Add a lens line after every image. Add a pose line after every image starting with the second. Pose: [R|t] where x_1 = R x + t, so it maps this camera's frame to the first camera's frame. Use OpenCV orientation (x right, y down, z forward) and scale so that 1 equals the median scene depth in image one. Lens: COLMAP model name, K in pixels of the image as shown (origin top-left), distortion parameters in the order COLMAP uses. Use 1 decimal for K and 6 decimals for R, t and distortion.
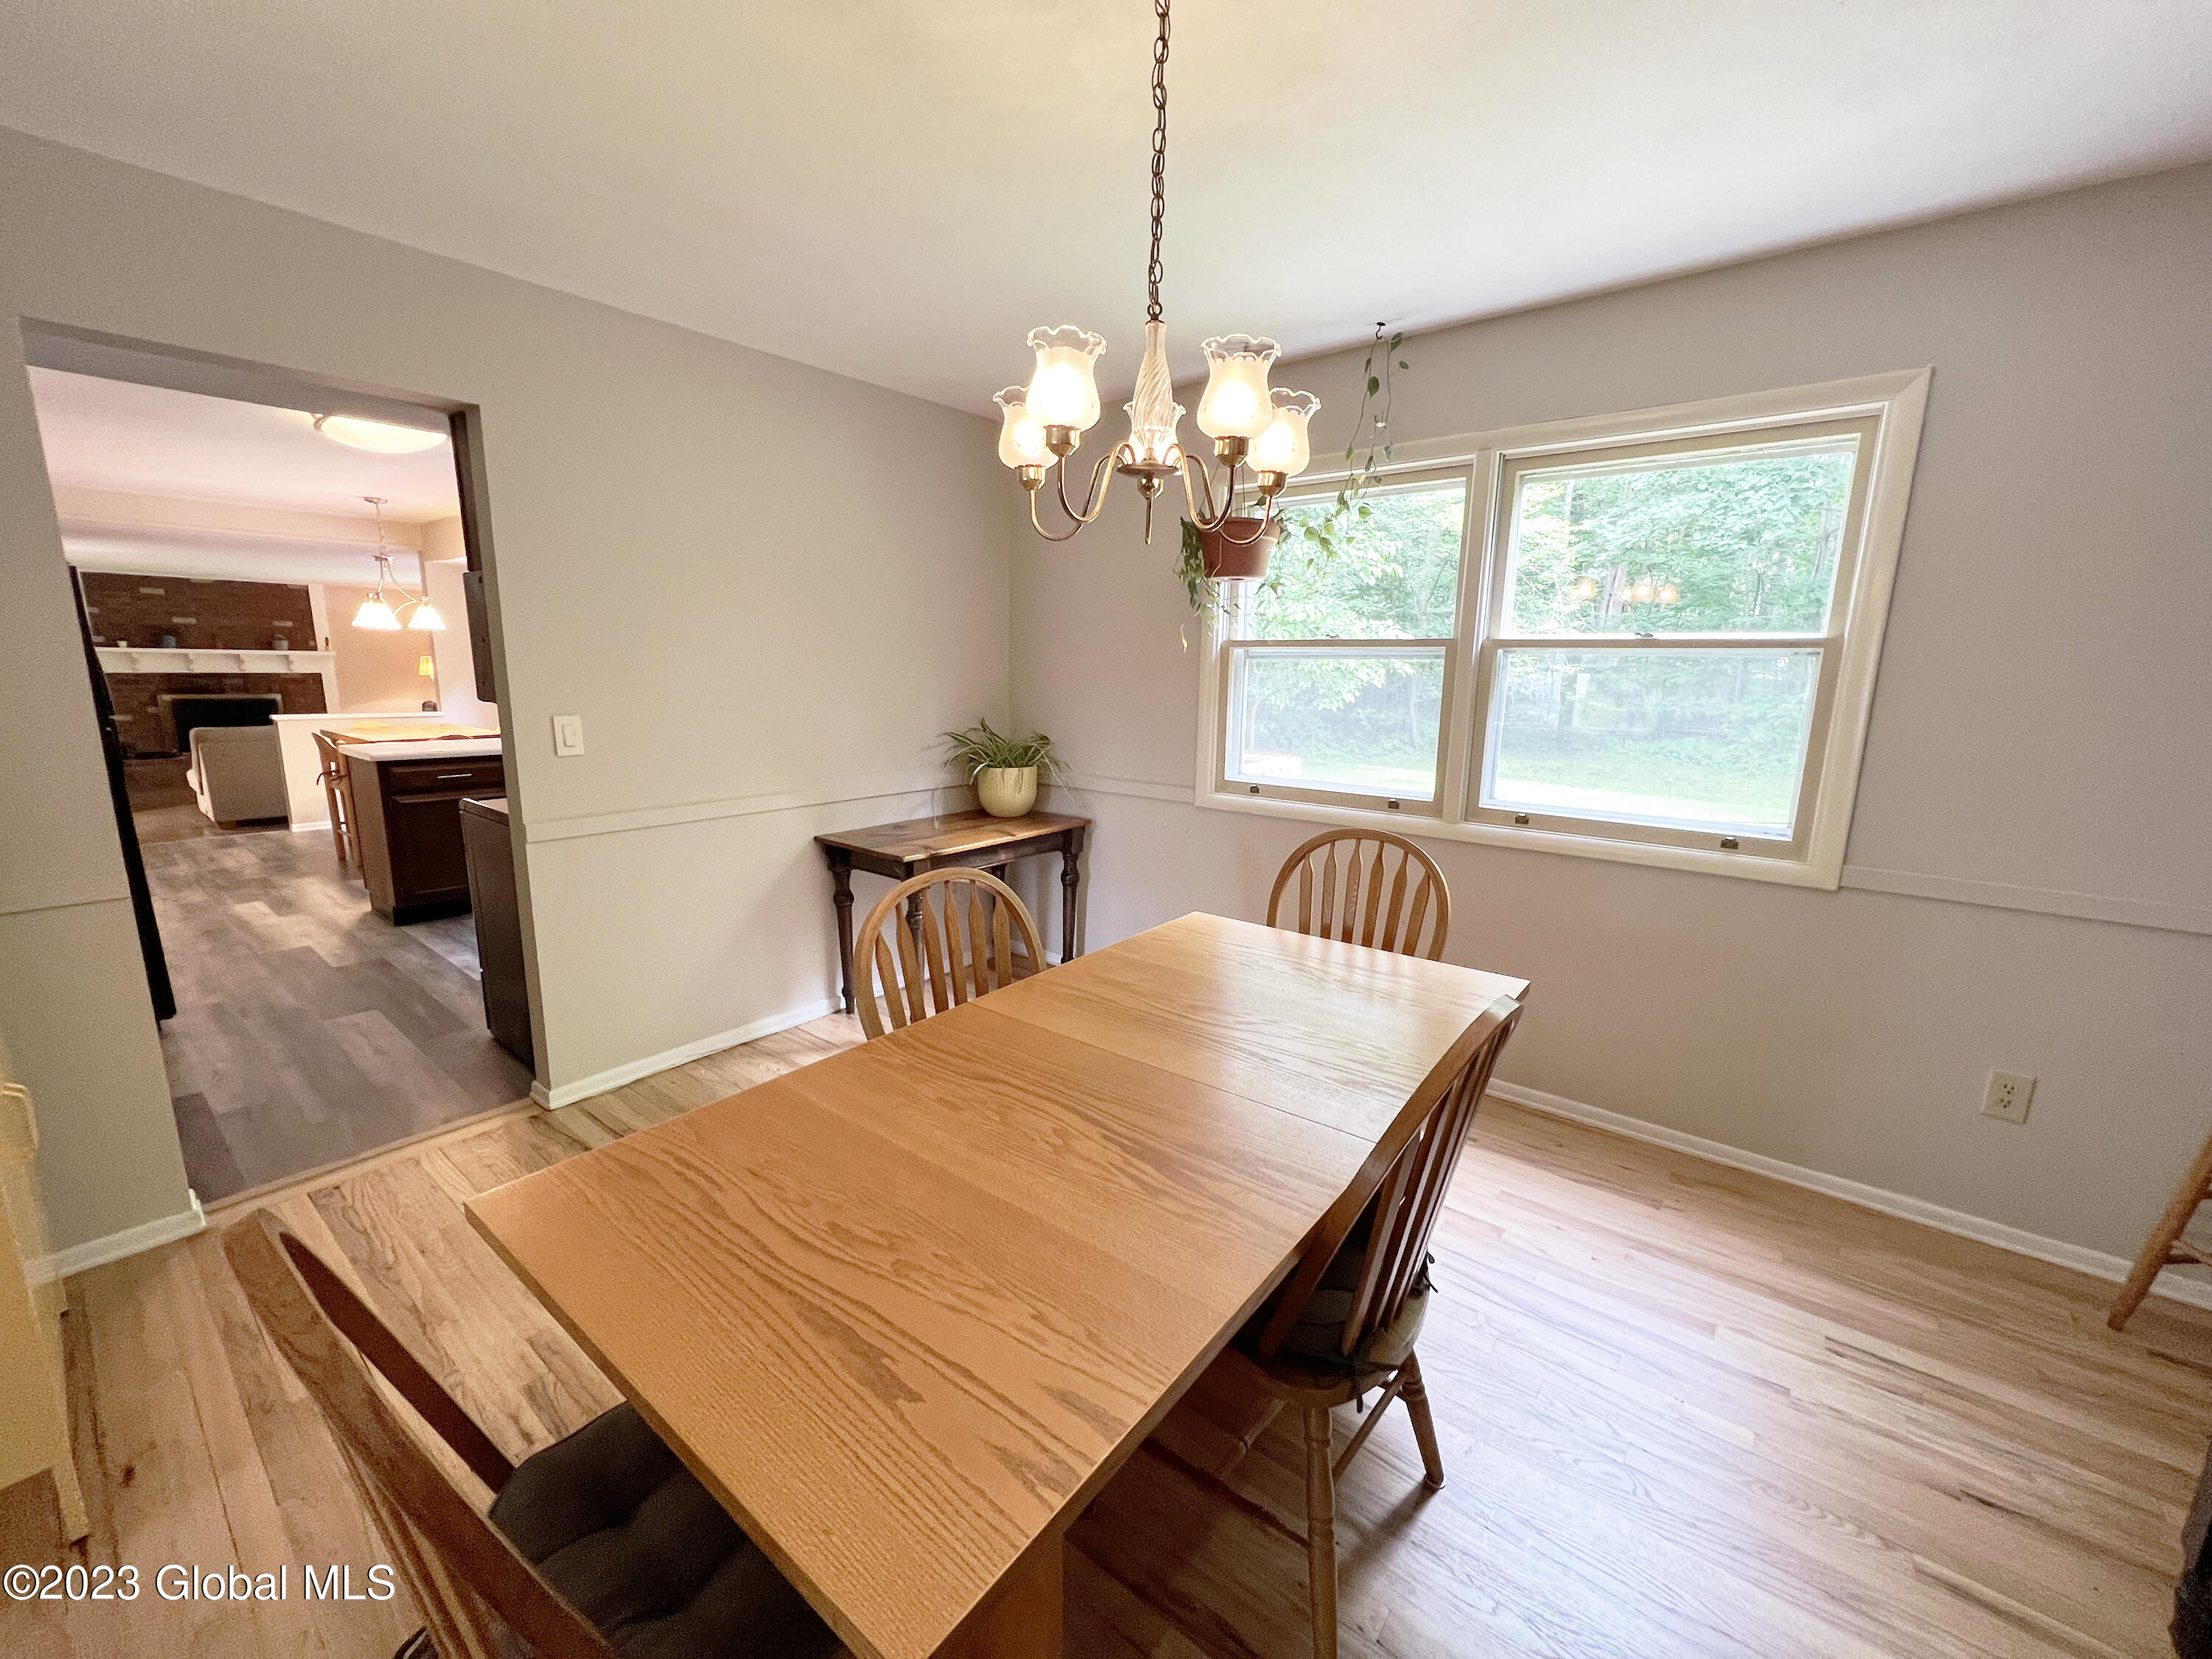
lens RADIAL K [[890.9, 0, 1097.7], [0, 890.9, 832.3], [0, 0, 1]] dist [-0.002848, 0.002776]
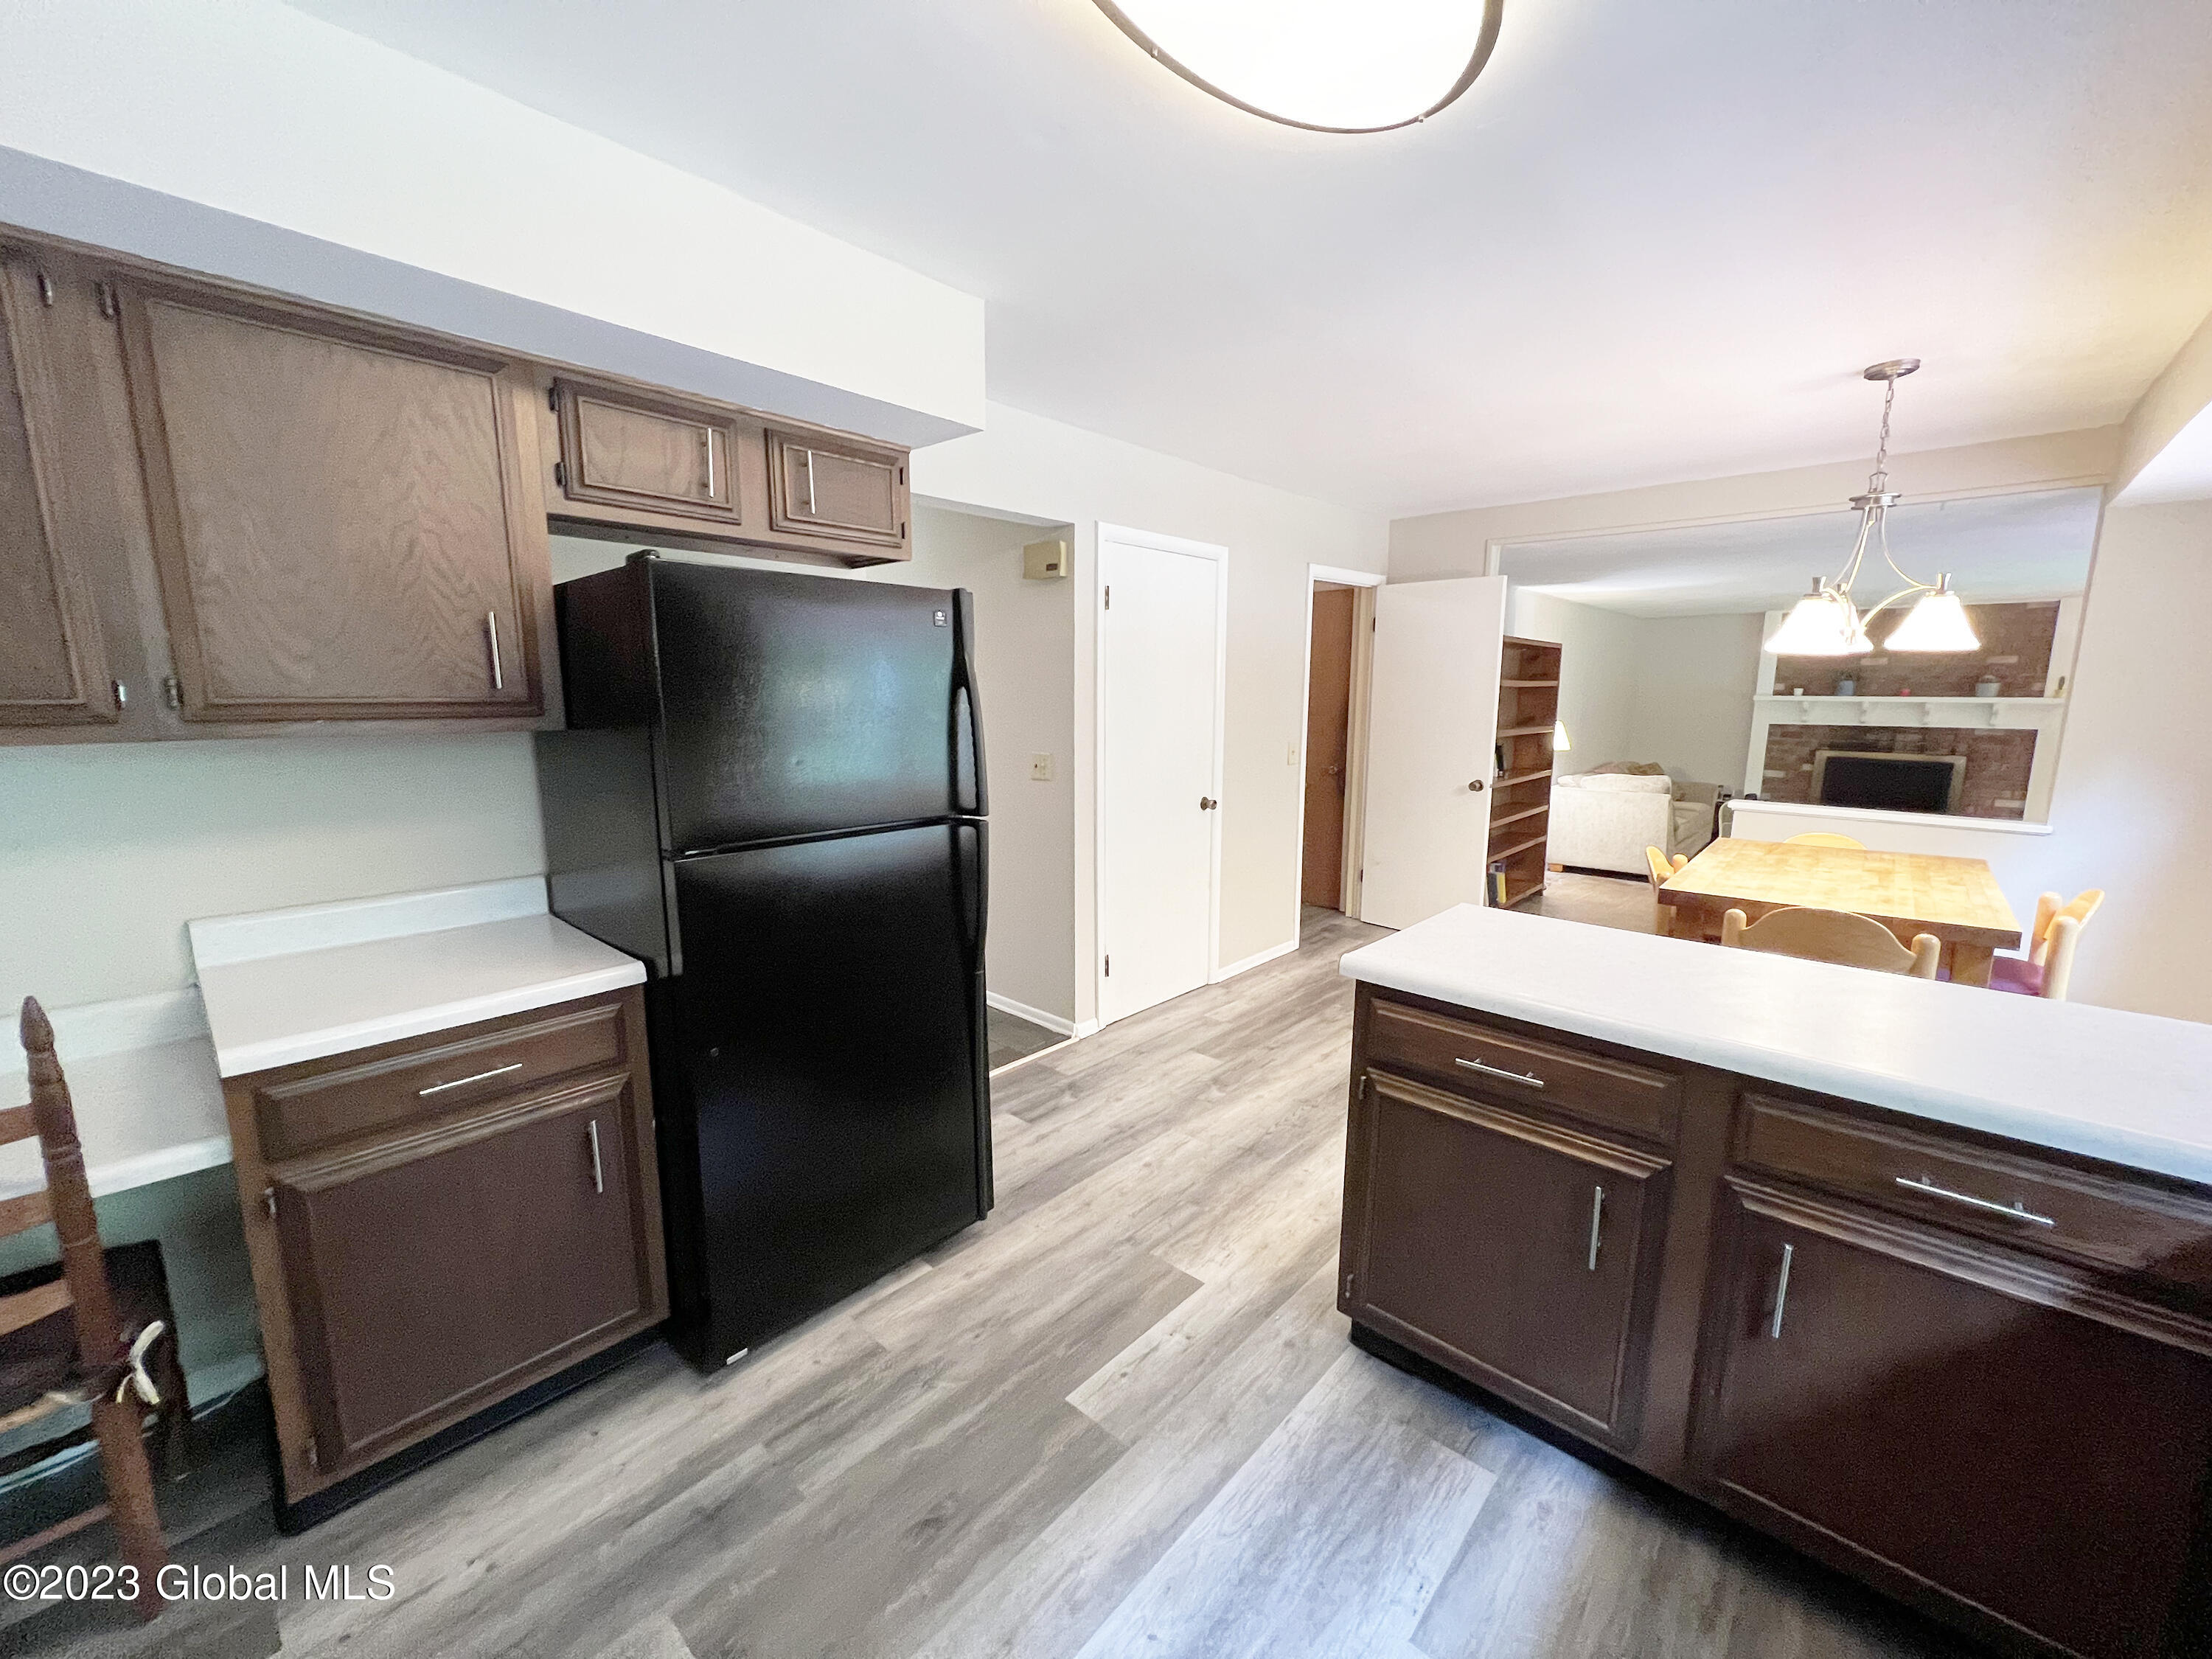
lens RADIAL K [[890.9, 0, 1124.3], [0, 890.9, 840.4], [0, 0, 1]] dist [-0.002848, 0.002776]
pose [[-0.042367, 0.154030, -0.987157, -0.176101], [-0.193595, 0.968053, 0.159358, -0.078652], [0.980166, 0.197861, -0.011194, 0.380071]]
